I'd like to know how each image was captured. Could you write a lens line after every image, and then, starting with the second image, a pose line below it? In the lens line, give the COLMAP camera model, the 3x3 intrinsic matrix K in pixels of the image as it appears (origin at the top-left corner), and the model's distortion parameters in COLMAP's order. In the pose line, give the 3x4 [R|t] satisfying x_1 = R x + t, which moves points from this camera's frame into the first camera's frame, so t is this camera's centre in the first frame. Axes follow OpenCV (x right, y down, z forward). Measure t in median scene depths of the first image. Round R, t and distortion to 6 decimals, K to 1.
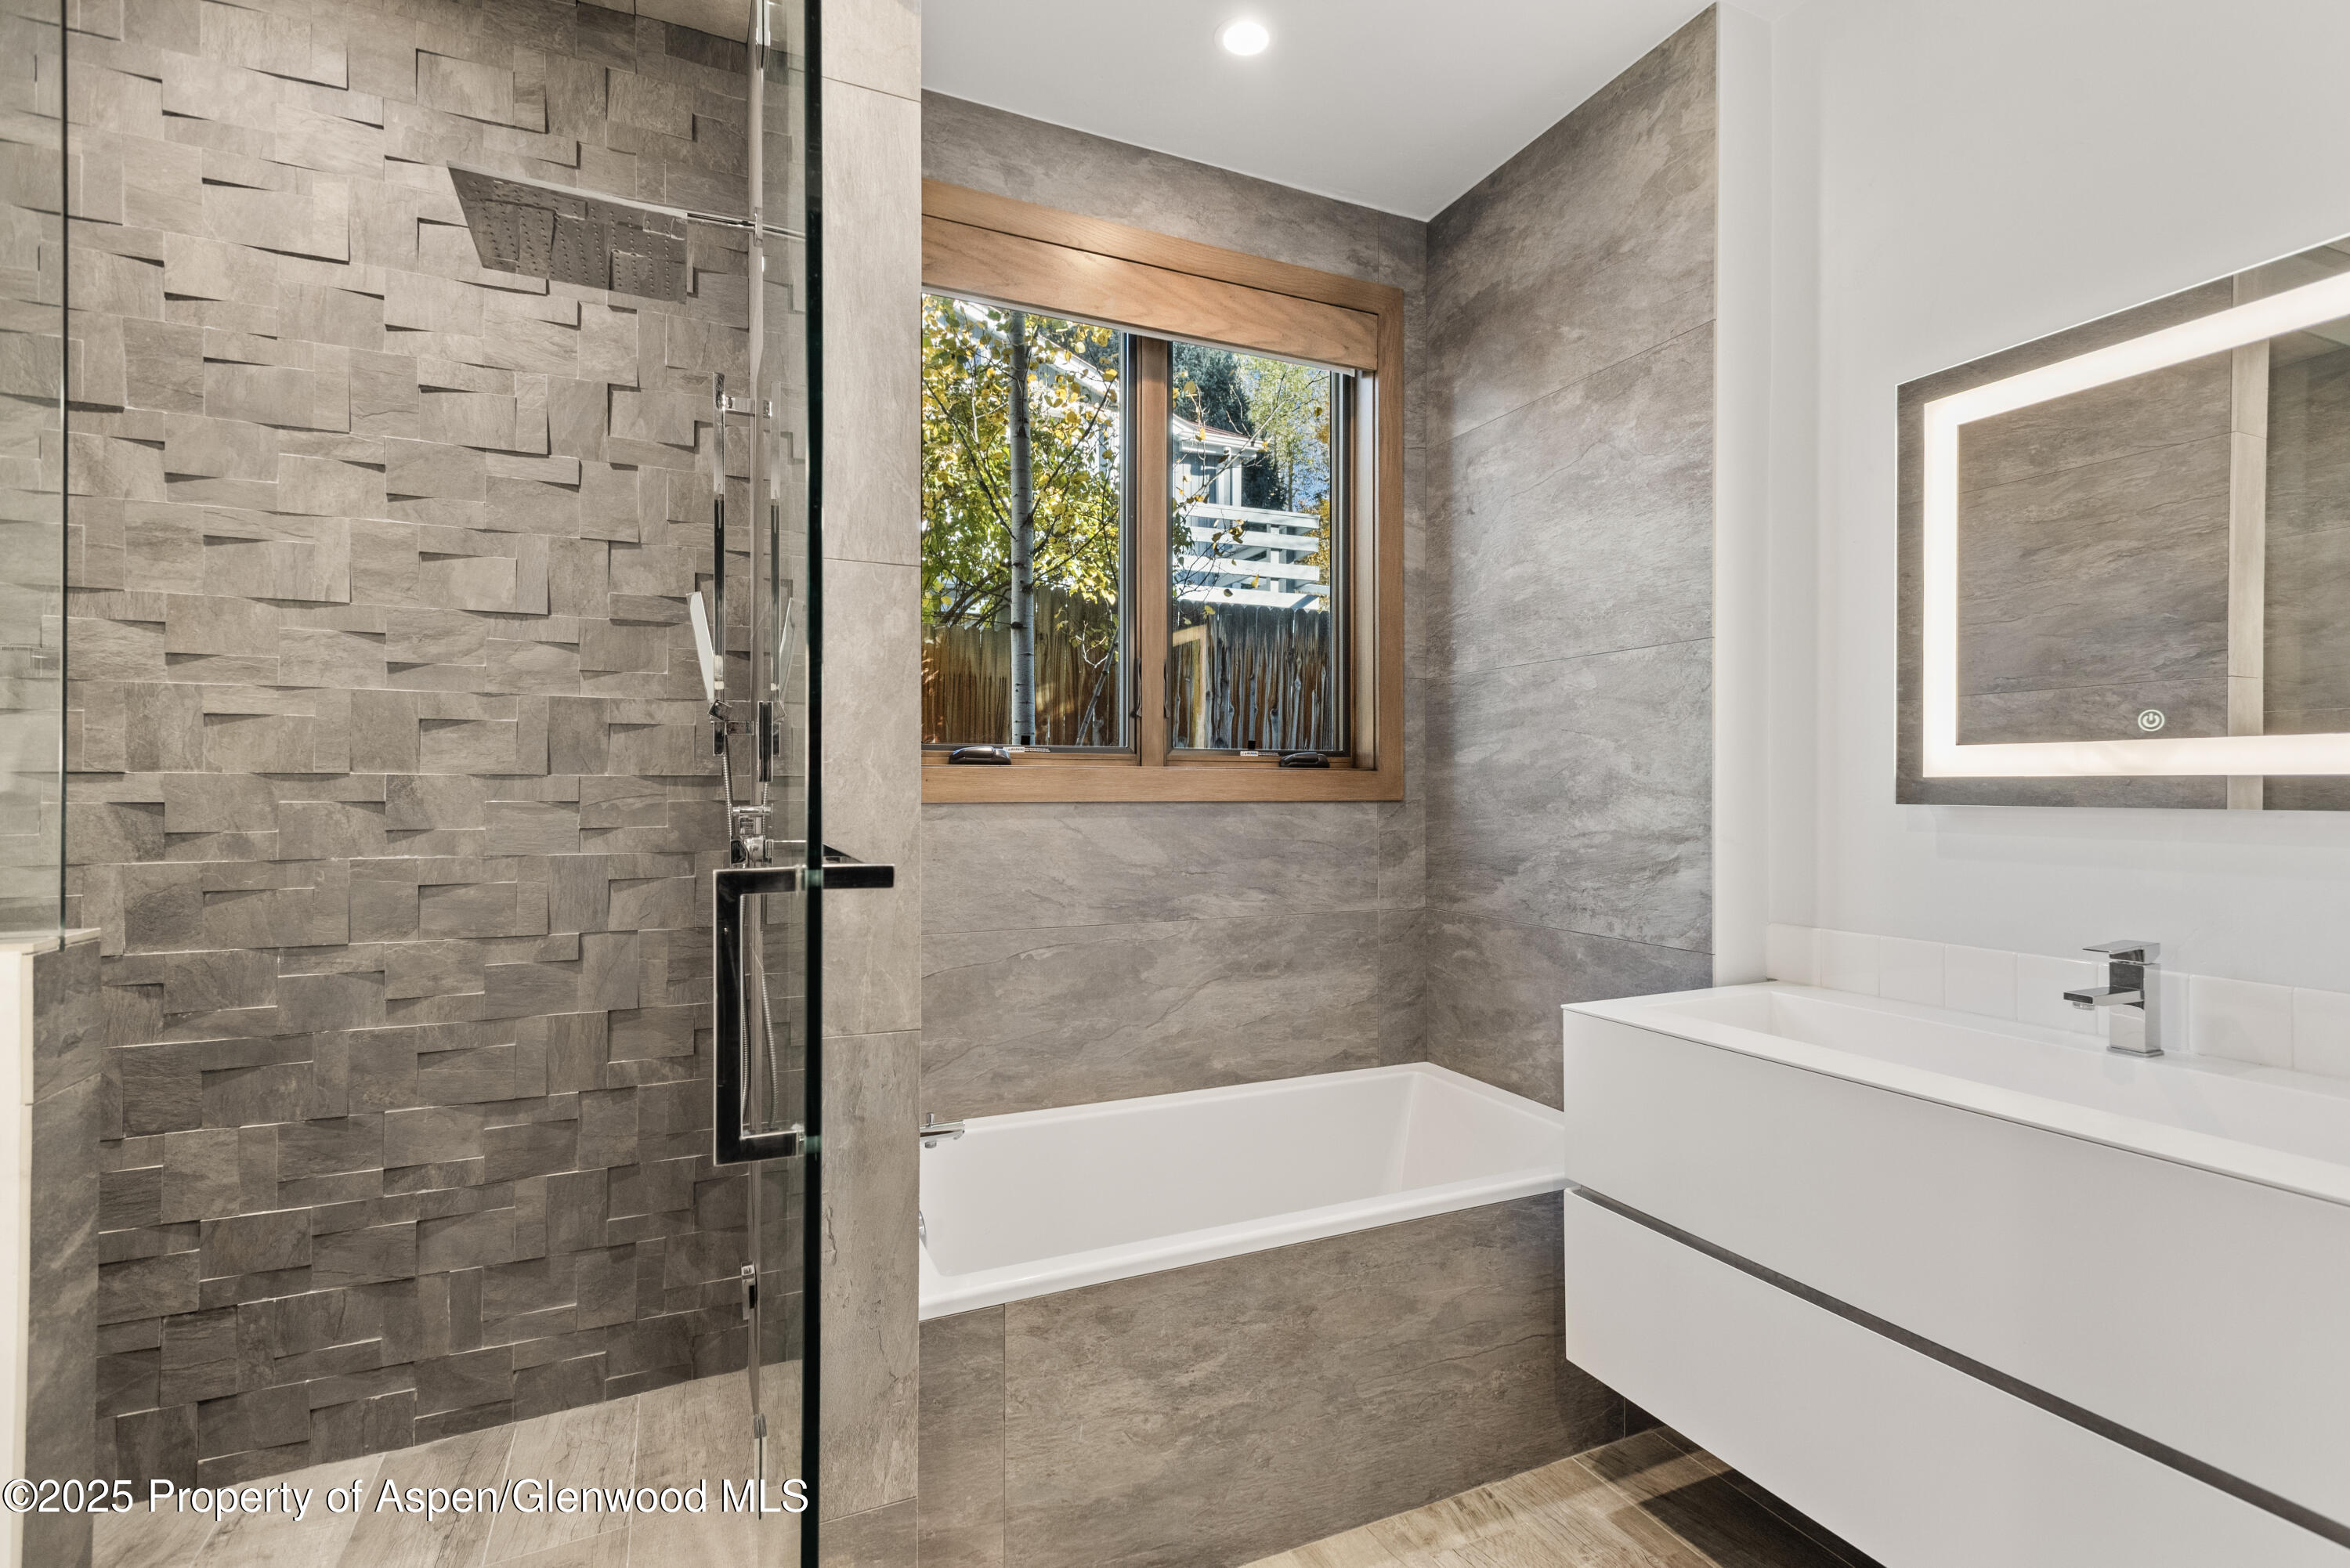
lens RADIAL K [[1107.7, 0, 1175.0], [0, 1107.7, 784.0], [0, 0, 1]] dist [-0.009839, 0.000474]
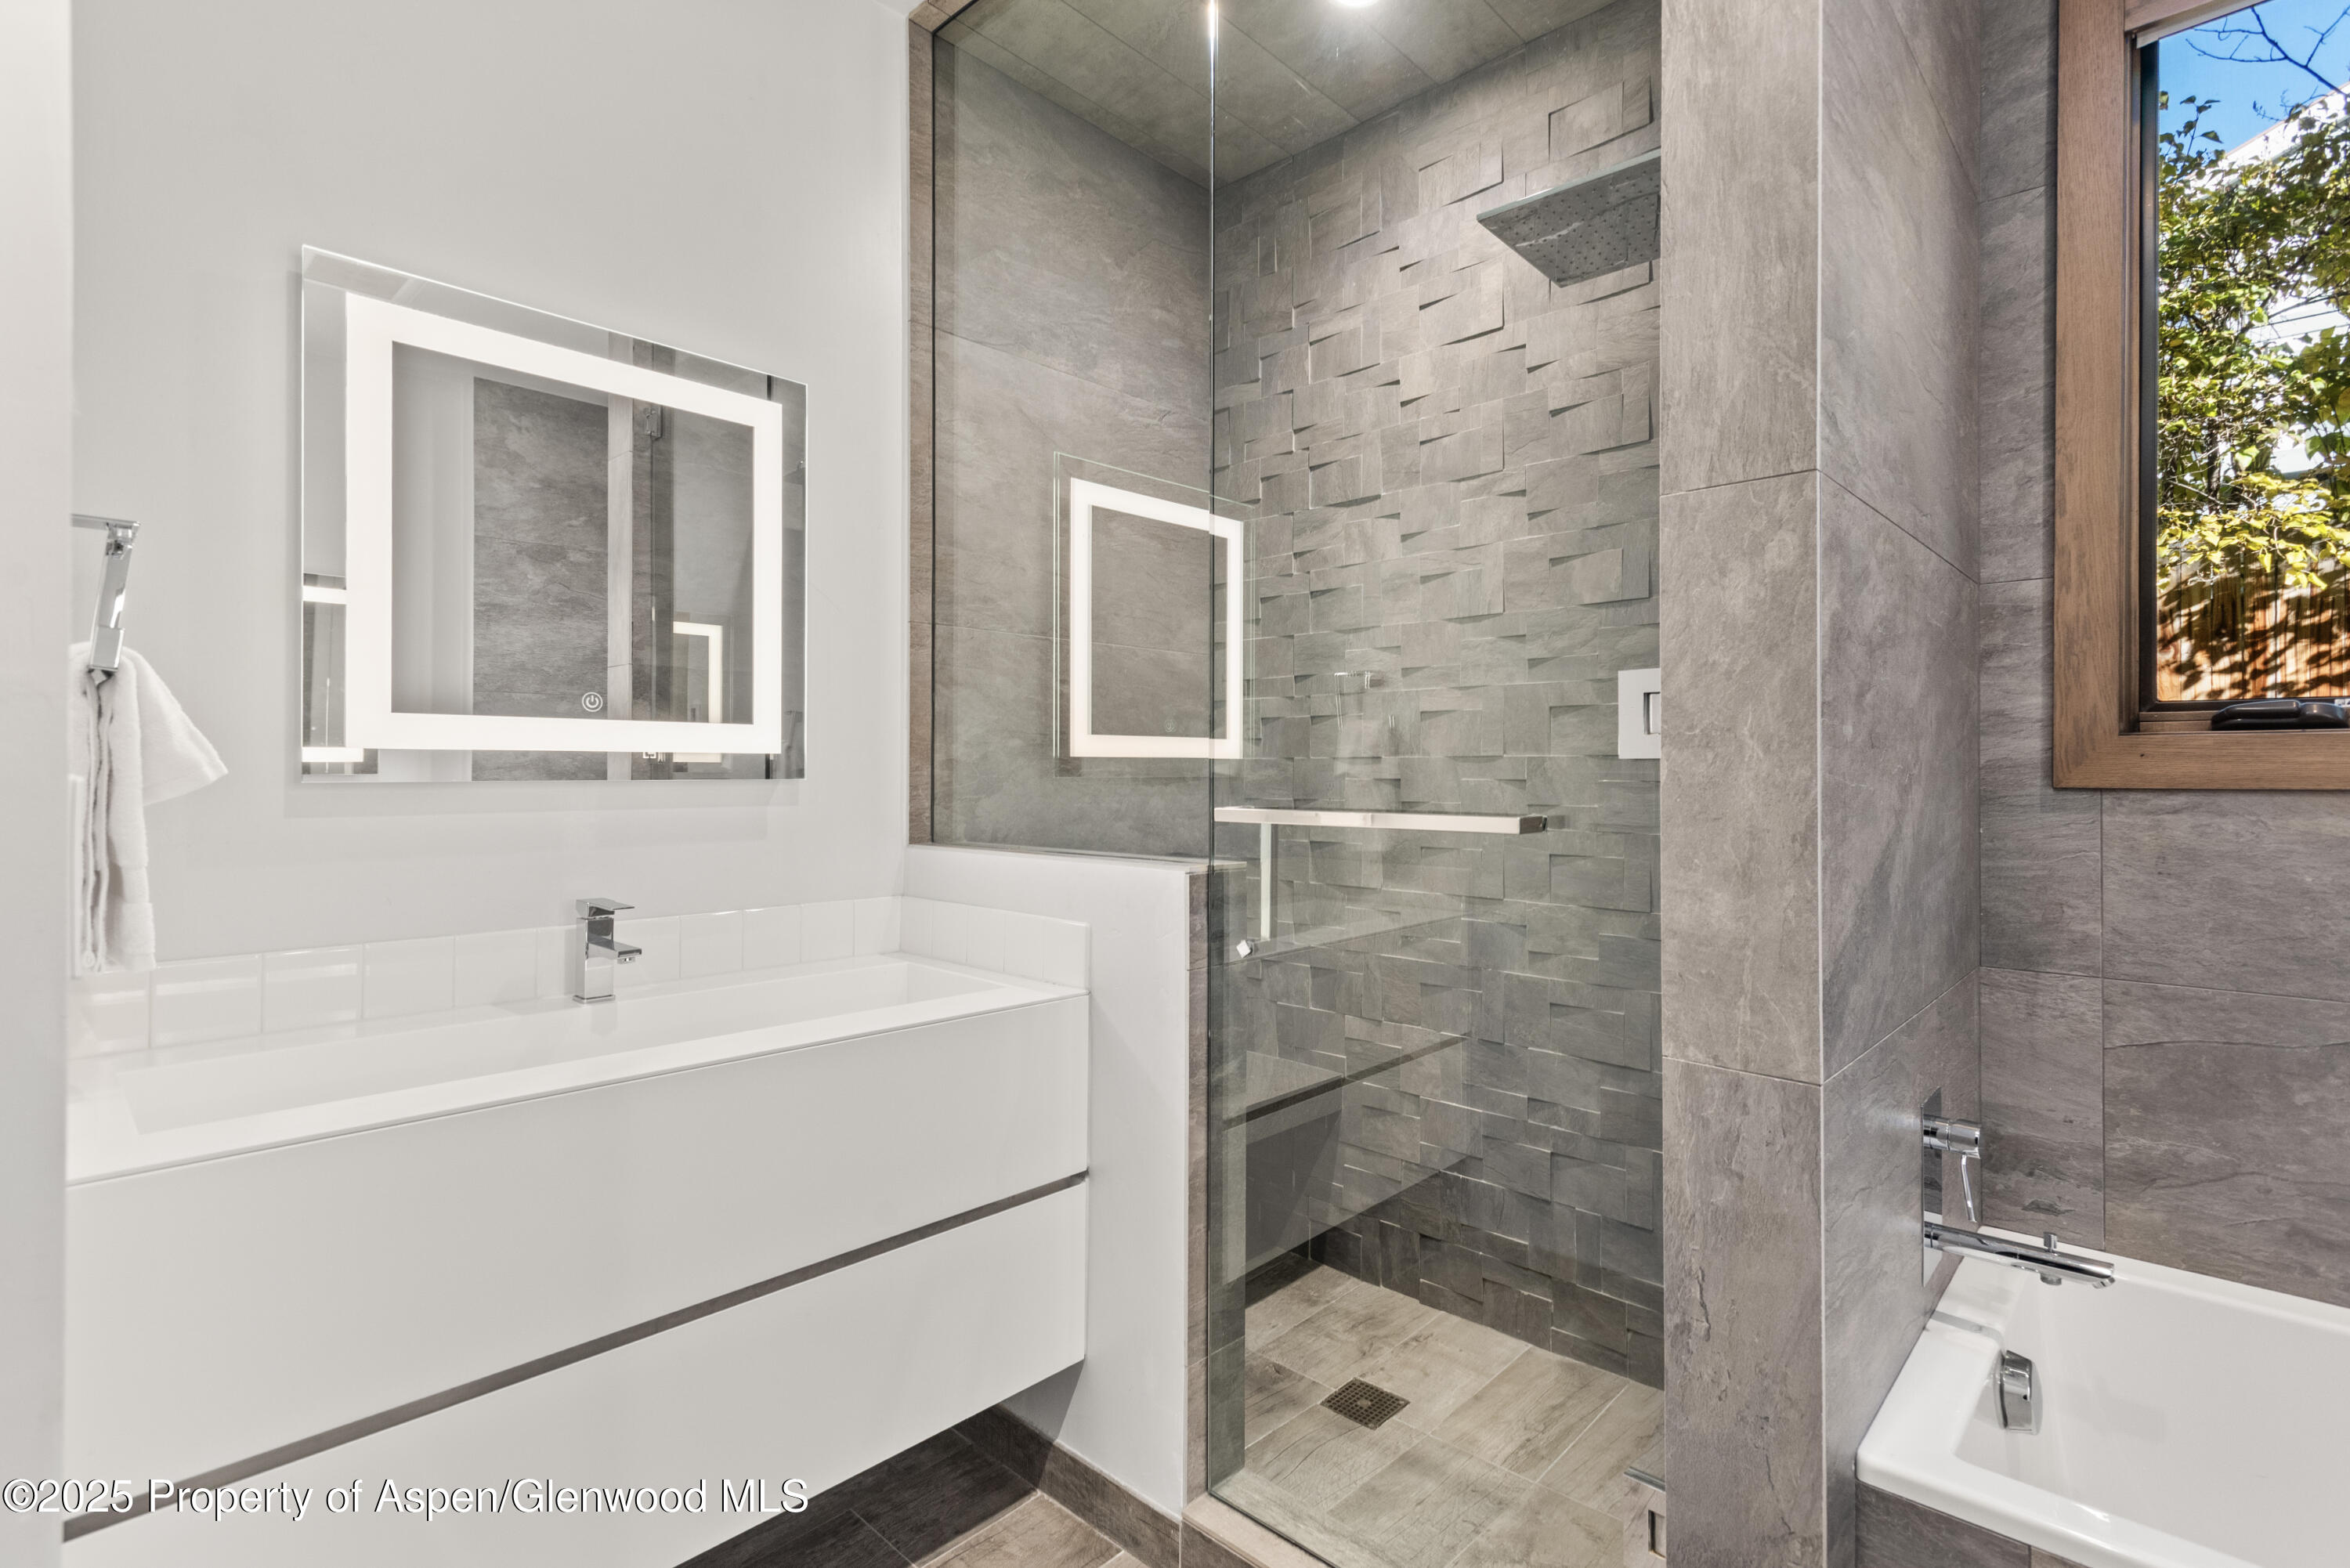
lens RADIAL K [[1096.6, 0, 1174.6], [0, 1096.6, 765.3], [0, 0, 1]] dist [0.001706, -0.000524]
pose [[0.361193, -0.005440, -0.932475, 0.226395], [0.002743, 0.999985, -0.004771, 0.005212], [0.932487, -0.000835, 0.361203, 0.238701]]
